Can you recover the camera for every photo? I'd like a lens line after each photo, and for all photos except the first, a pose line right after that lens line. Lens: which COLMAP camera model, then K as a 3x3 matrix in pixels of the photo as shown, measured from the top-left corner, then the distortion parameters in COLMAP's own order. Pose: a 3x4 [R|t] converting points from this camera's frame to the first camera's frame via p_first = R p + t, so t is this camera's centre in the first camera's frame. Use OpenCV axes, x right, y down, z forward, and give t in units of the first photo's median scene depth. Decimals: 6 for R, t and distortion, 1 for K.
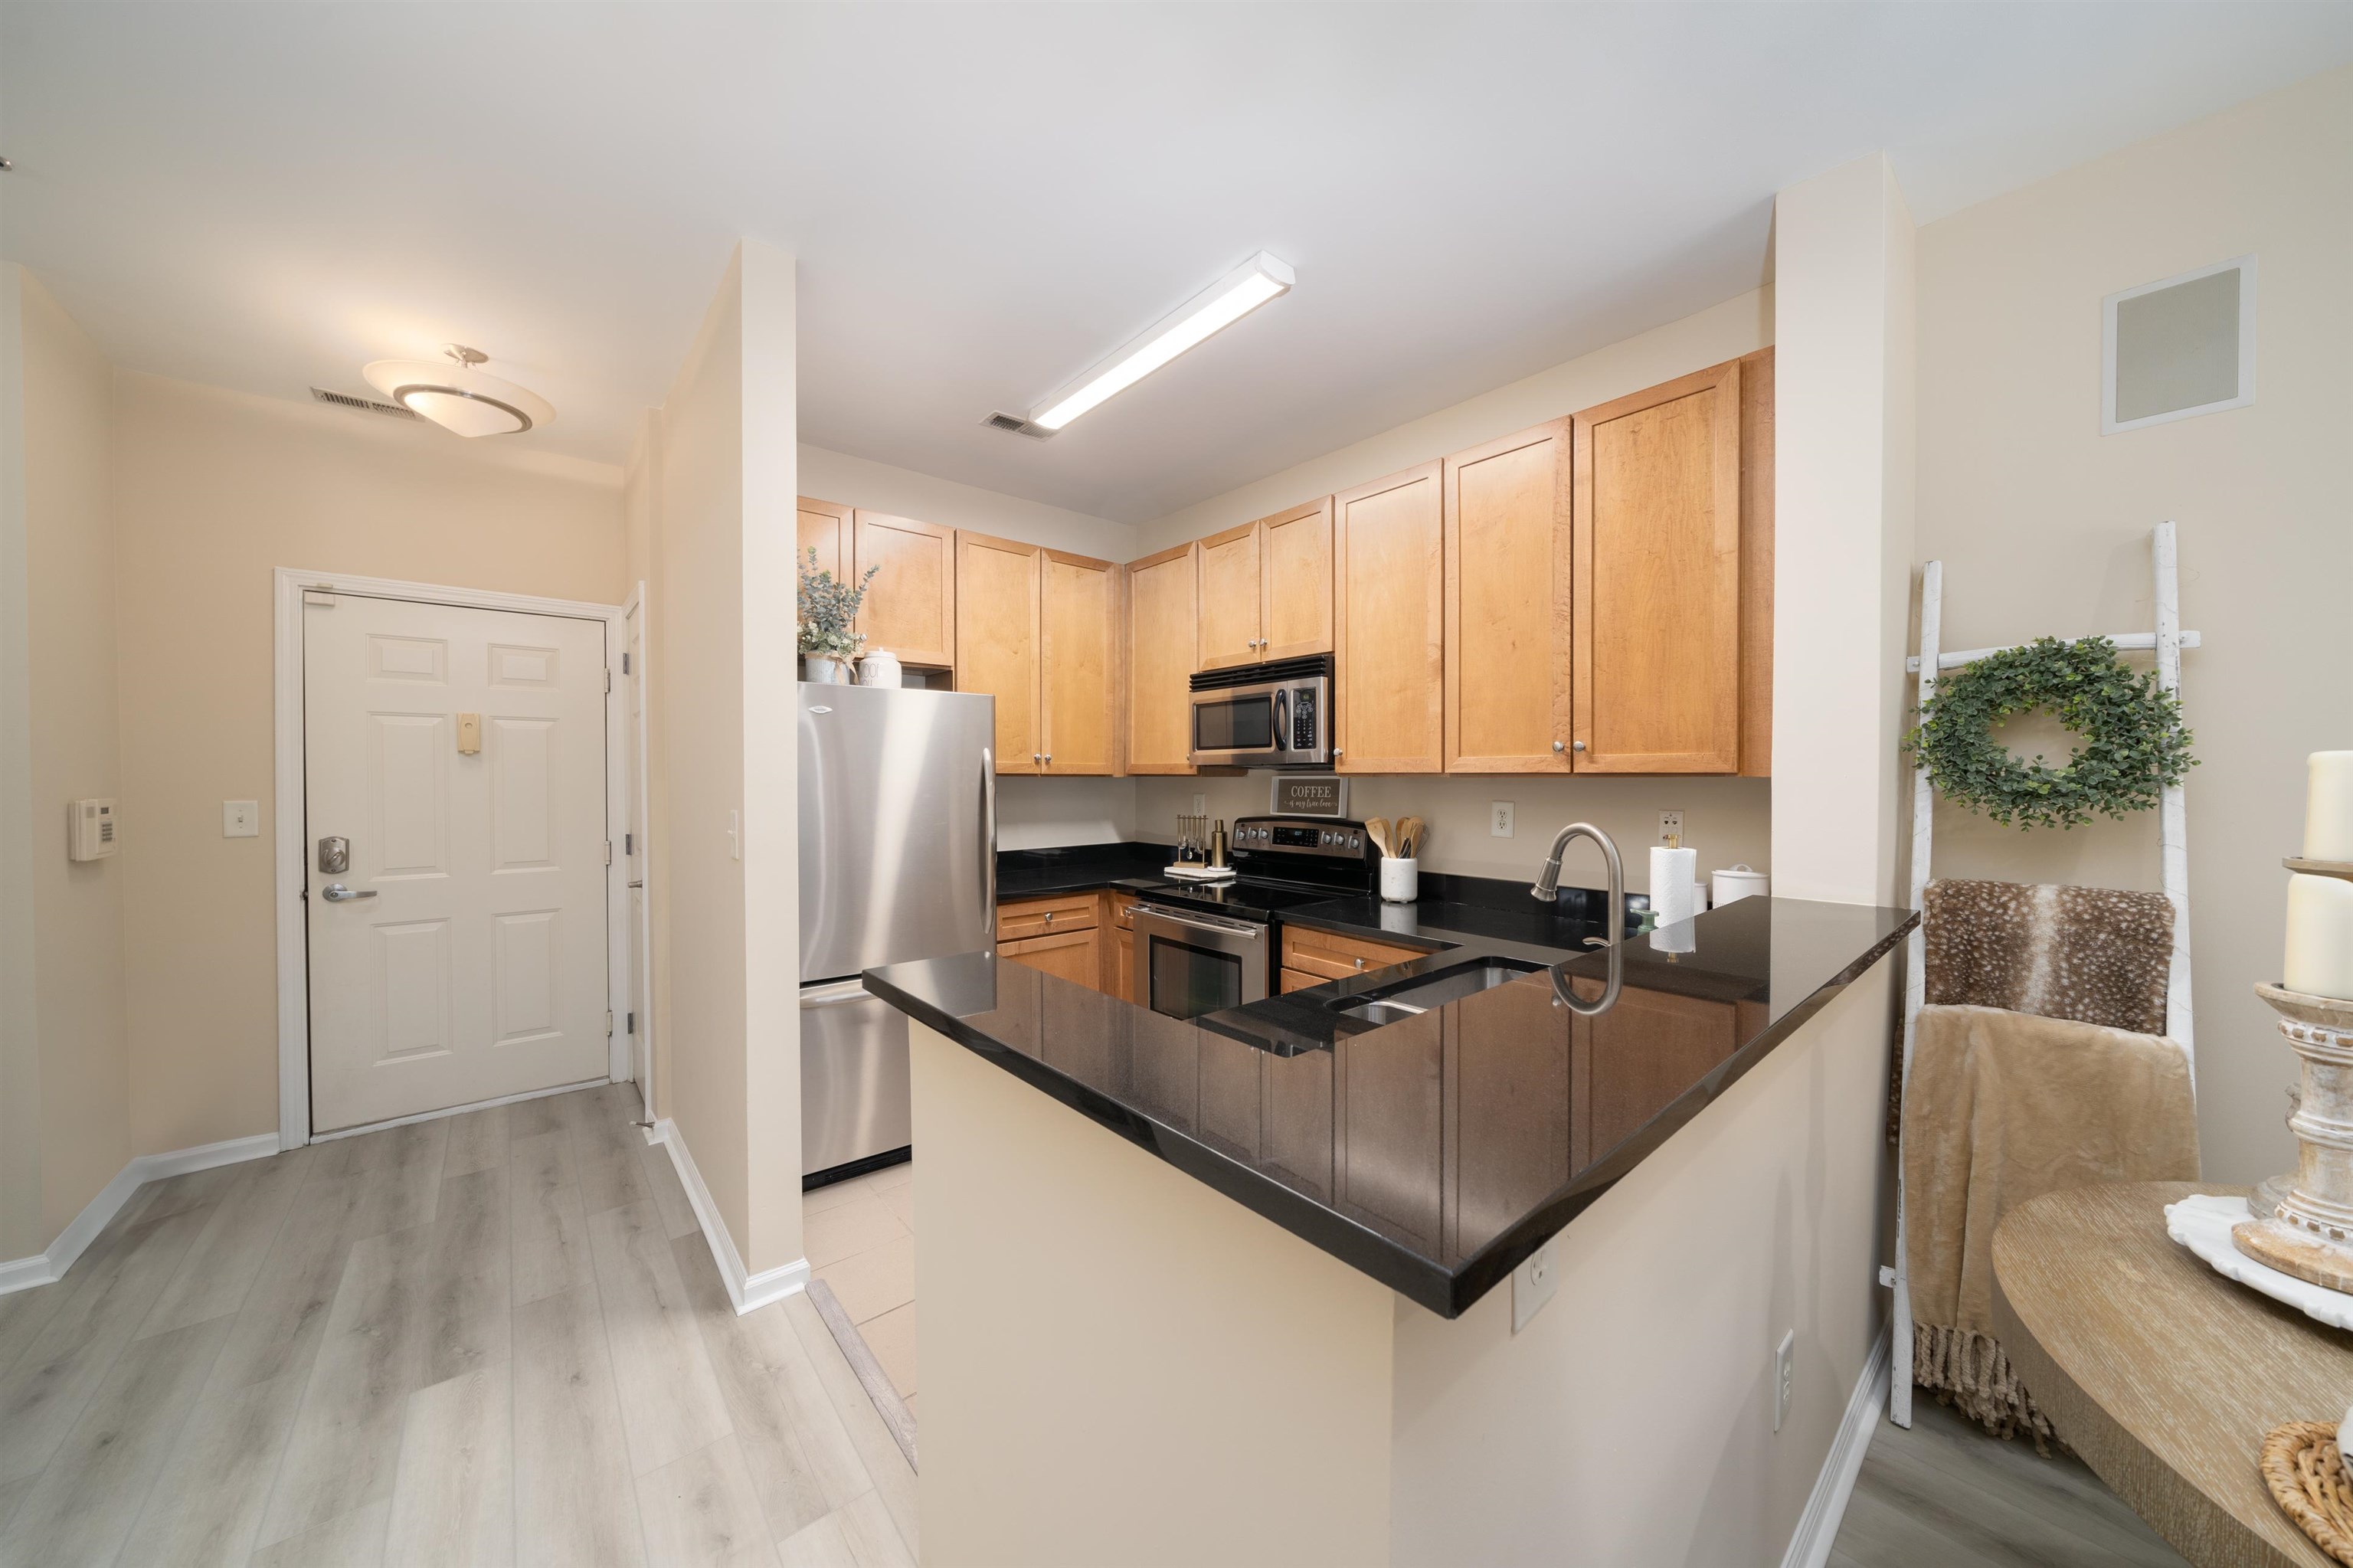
lens RADIAL K [[801.6, 0, 1180.7], [0, 801.6, 788.4], [0, 0, 1]] dist [-0.012238, 0.001522]
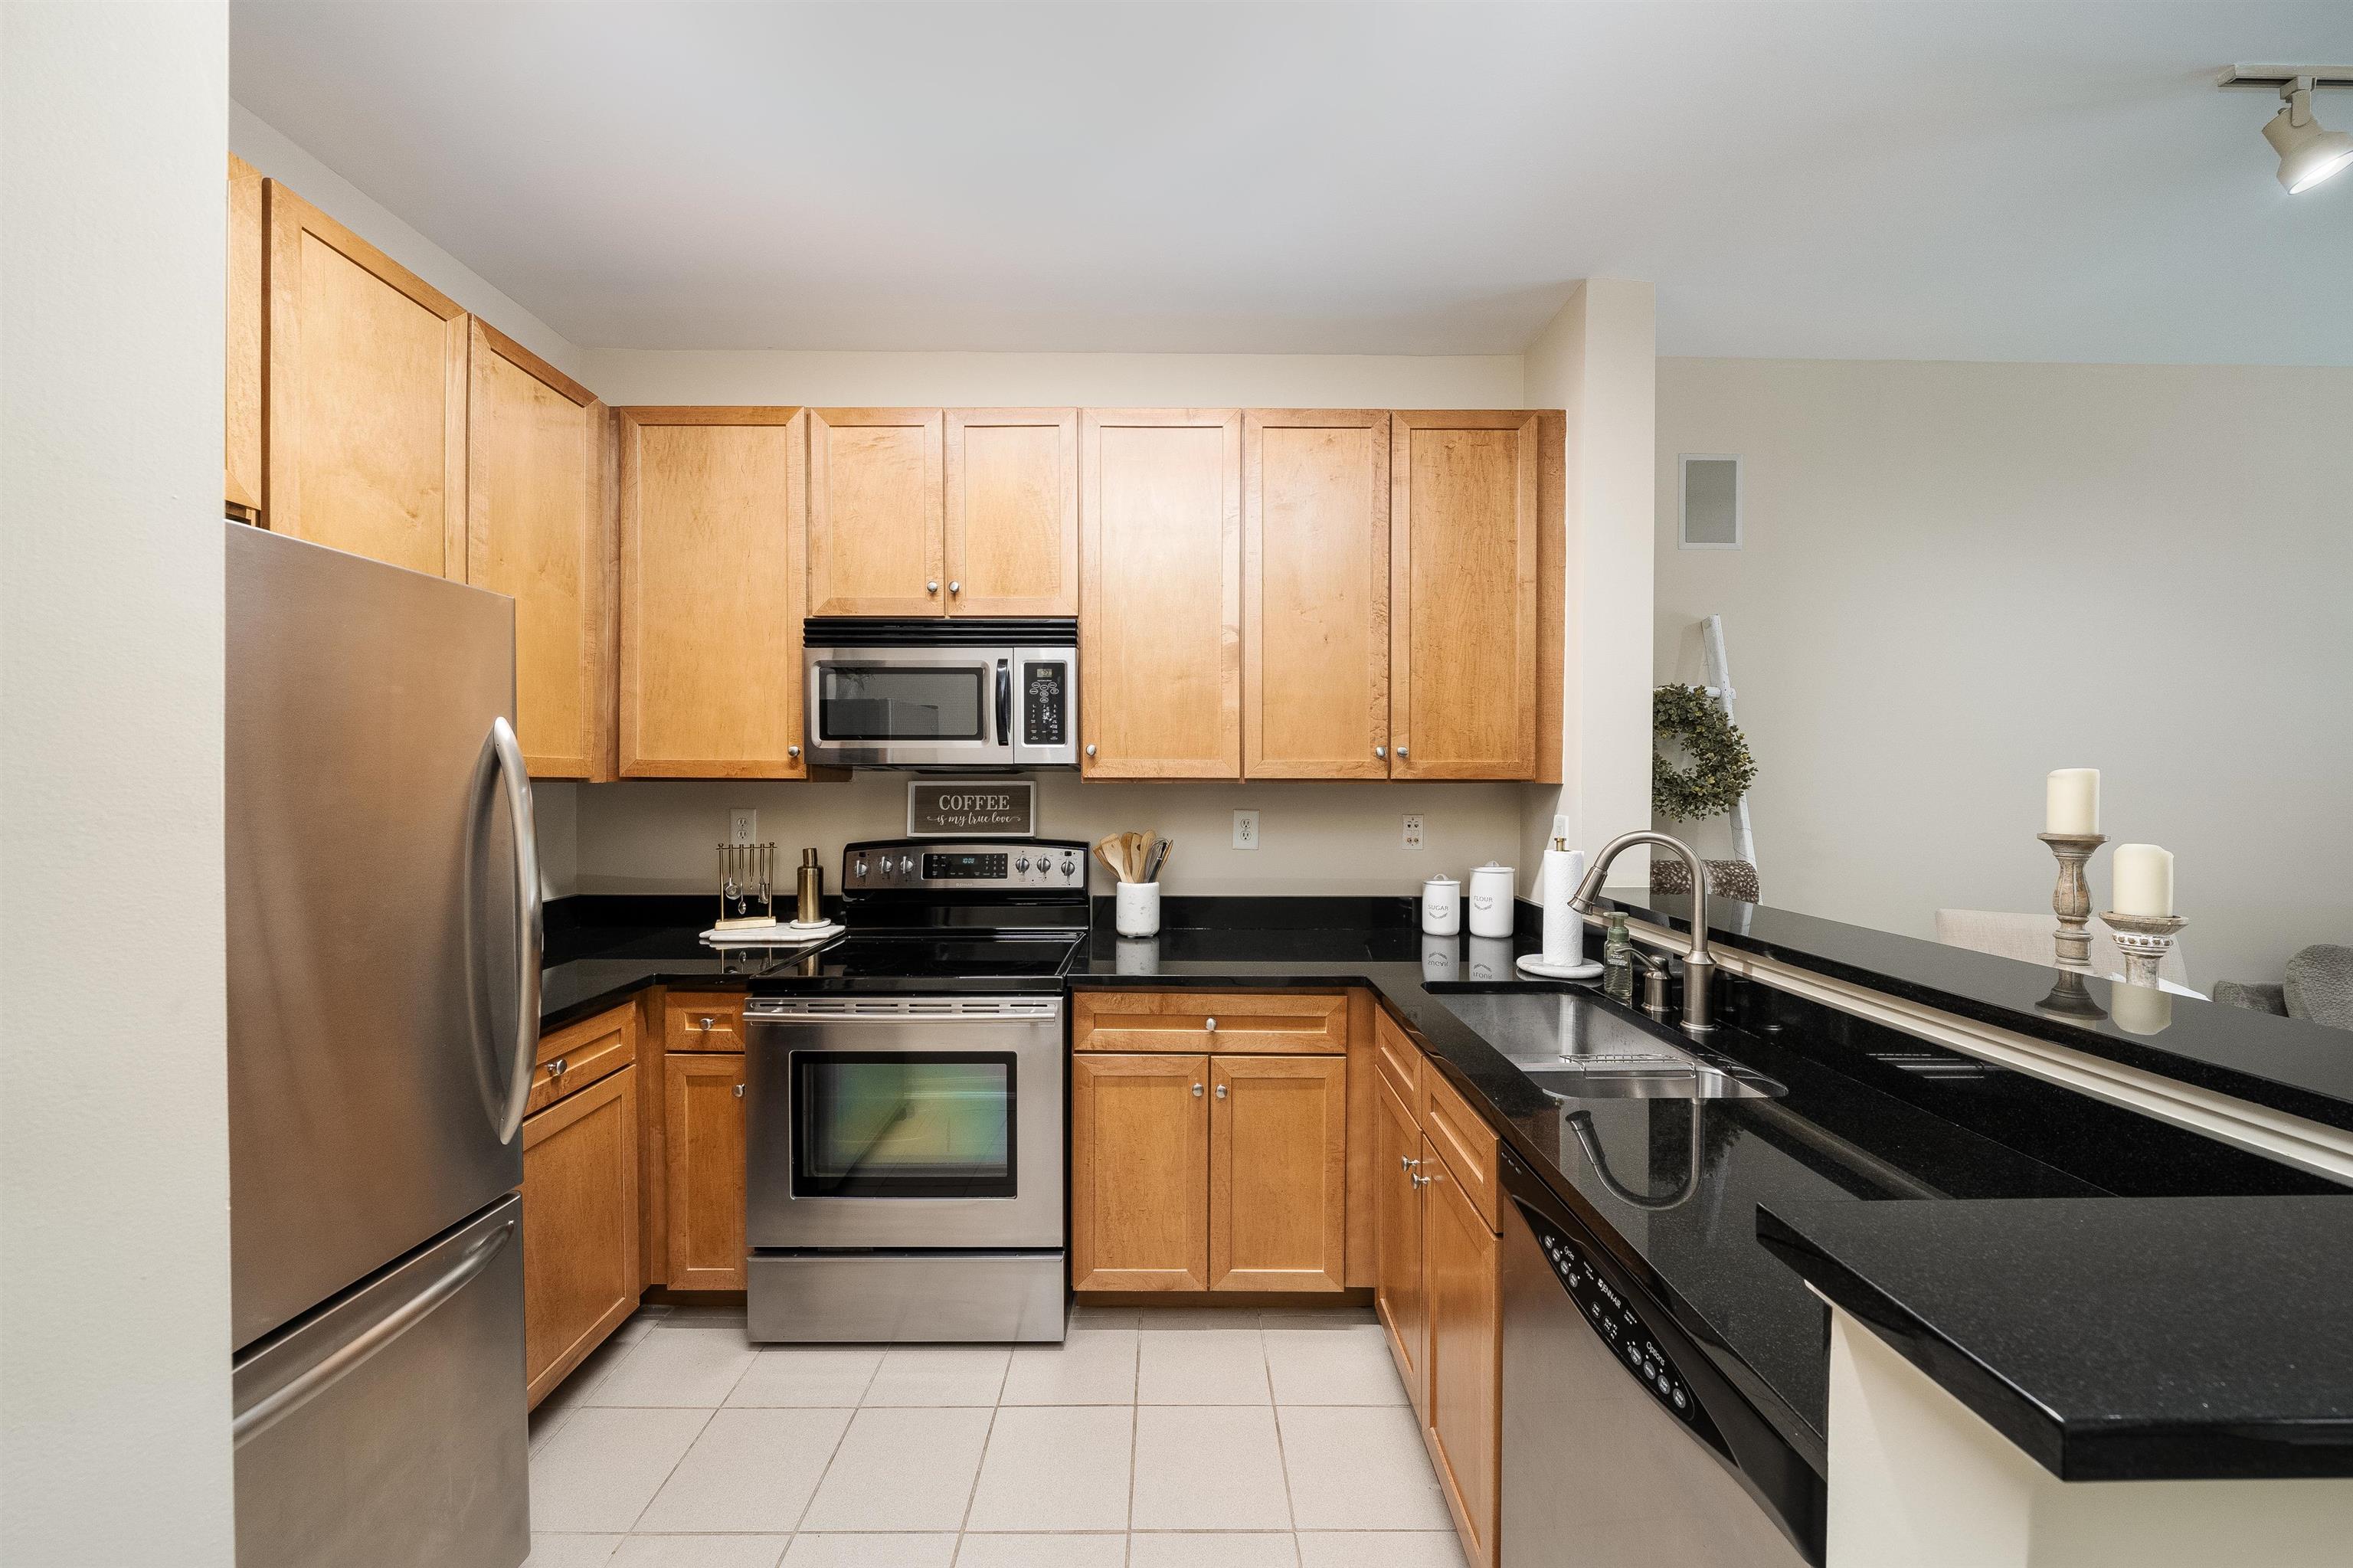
lens RADIAL K [[829.5, 0, 1173.6], [0, 829.5, 789.4], [0, 0, 1]] dist [-0.006117, 0.000092]
pose [[0.644611, -0.003251, 0.764504, -0.352743], [0.009734, 0.999945, -0.003956, -0.004354], [-0.764449, 0.009992, 0.644607, 0.435631]]
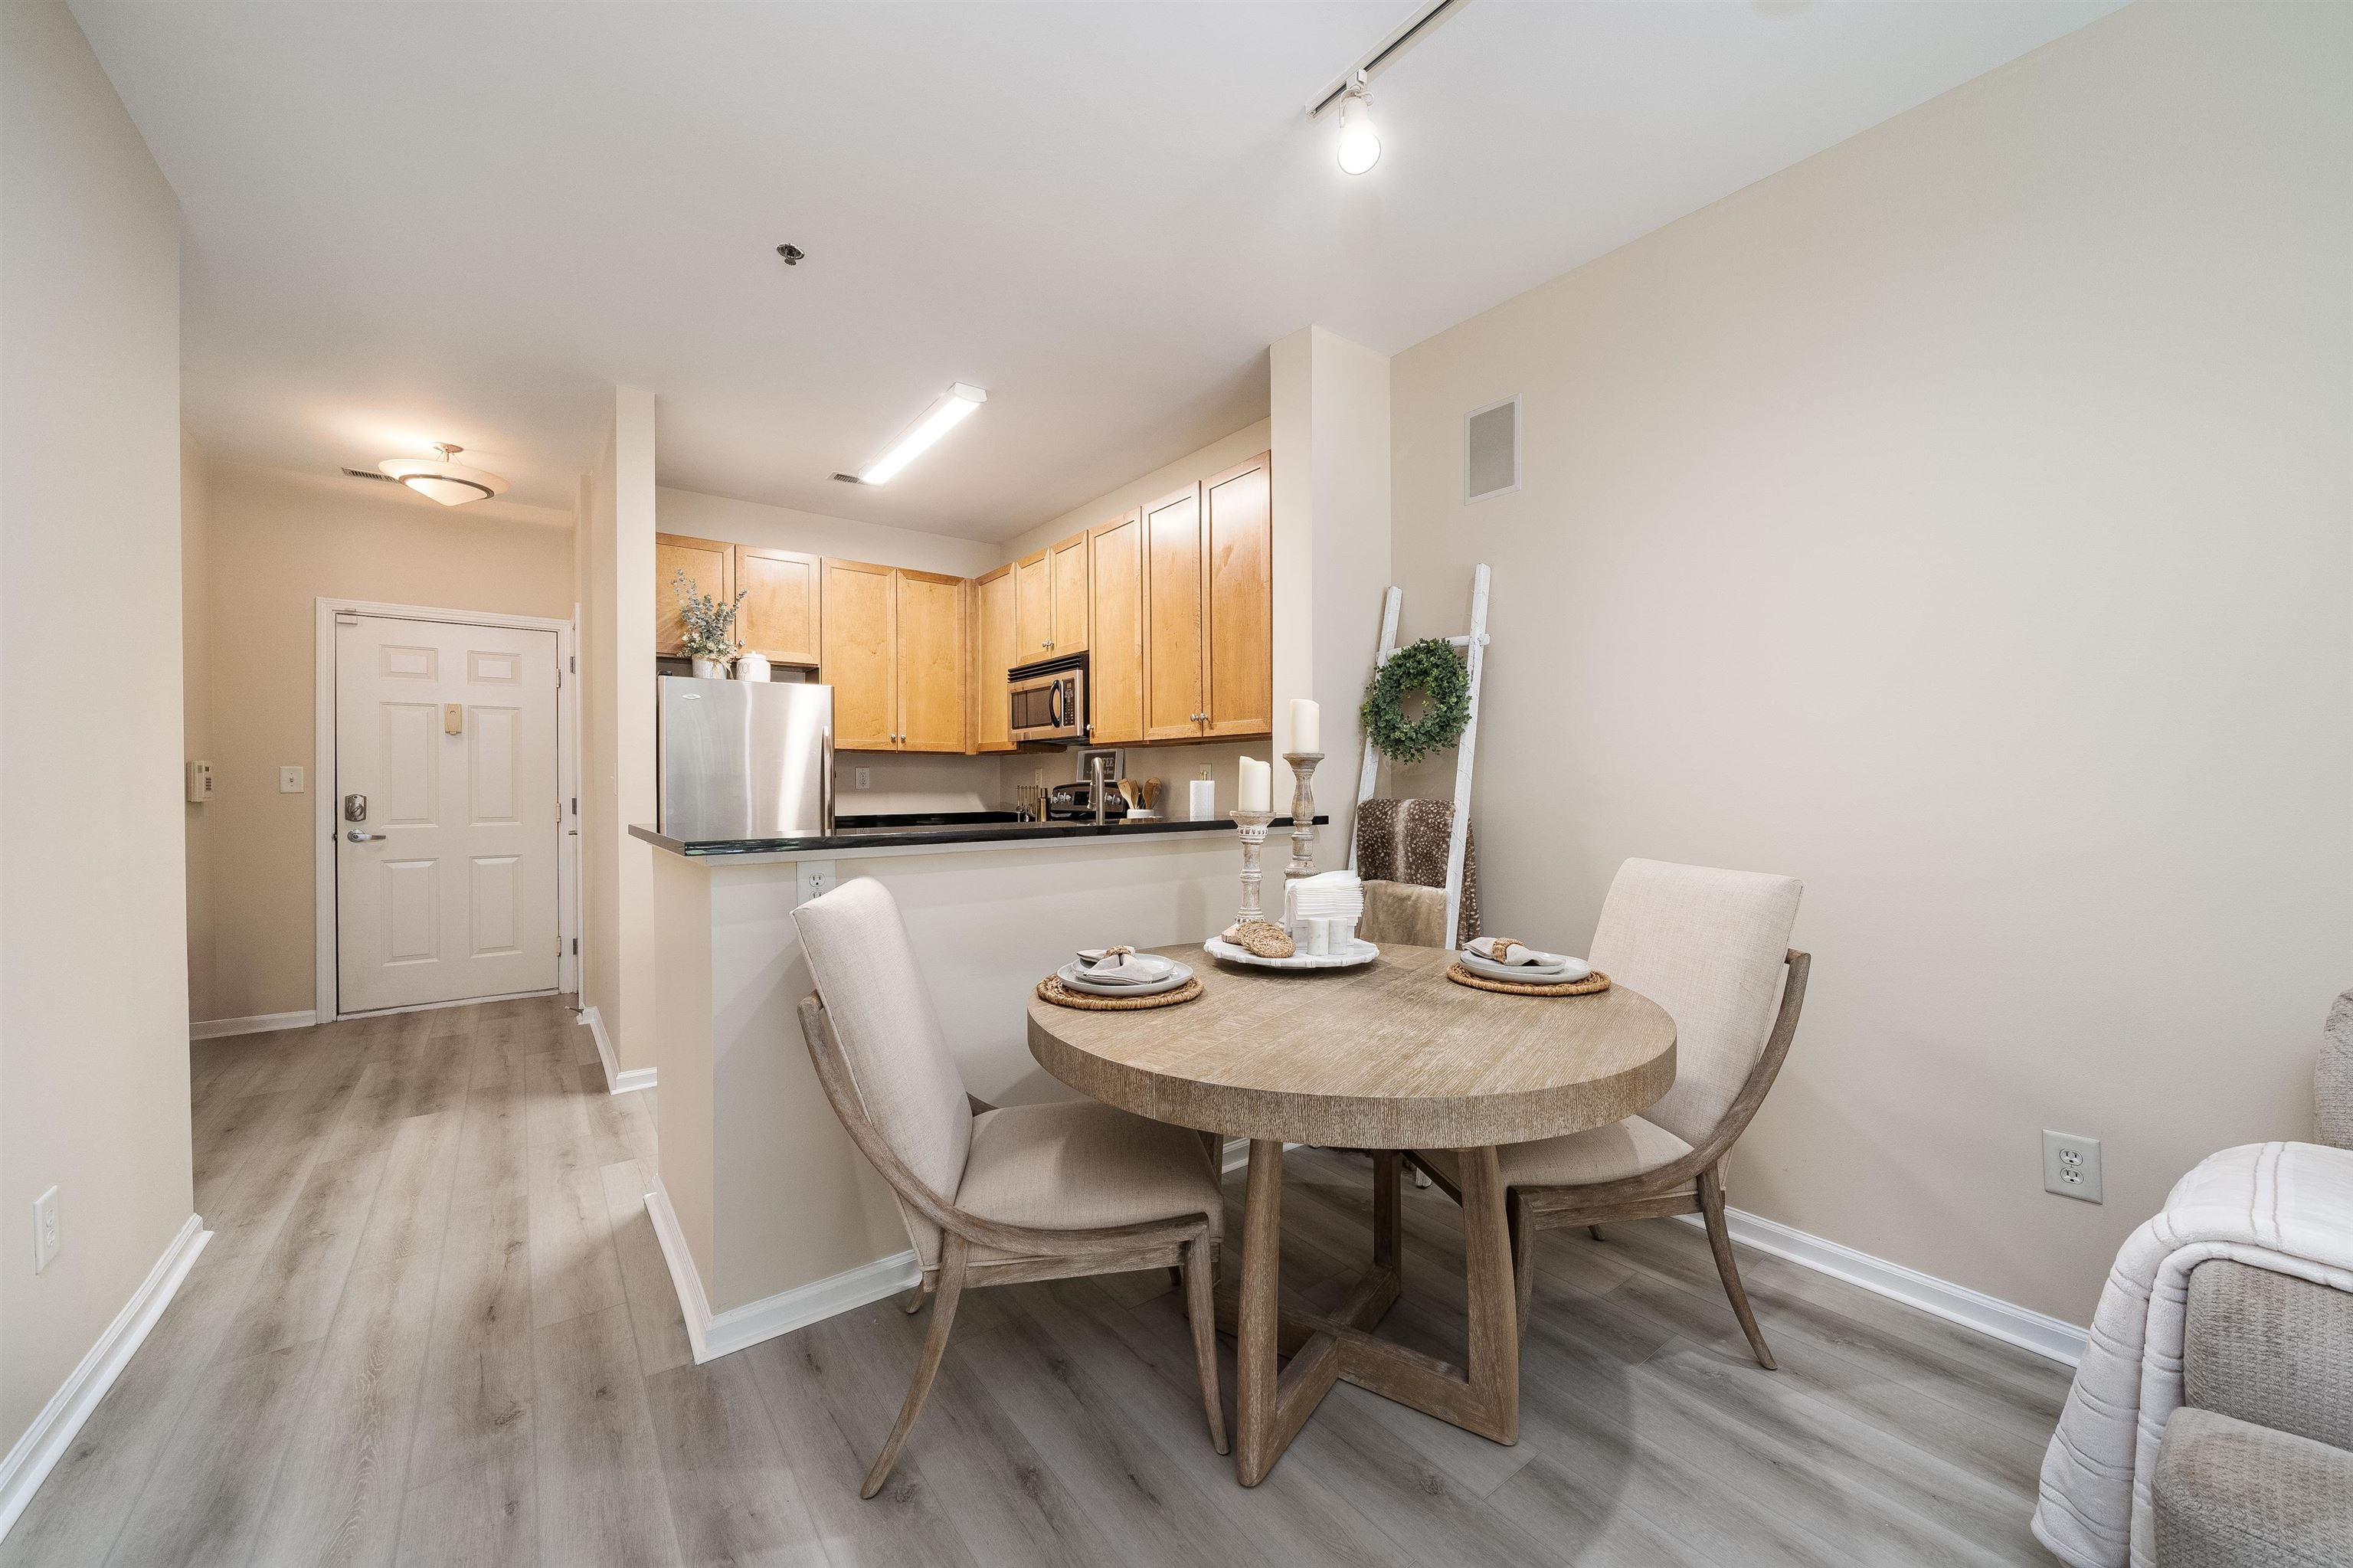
lens RADIAL K [[889.7, 0, 1185.8], [0, 889.7, 786.4], [0, 0, 1]] dist [-0.008392, 0.001322]
pose [[0.998456, -0.002216, -0.055499, 0.430099], [0.001657, 0.999947, -0.010130, 0.064740], [0.055518, 0.010023, 0.998407, -0.428615]]
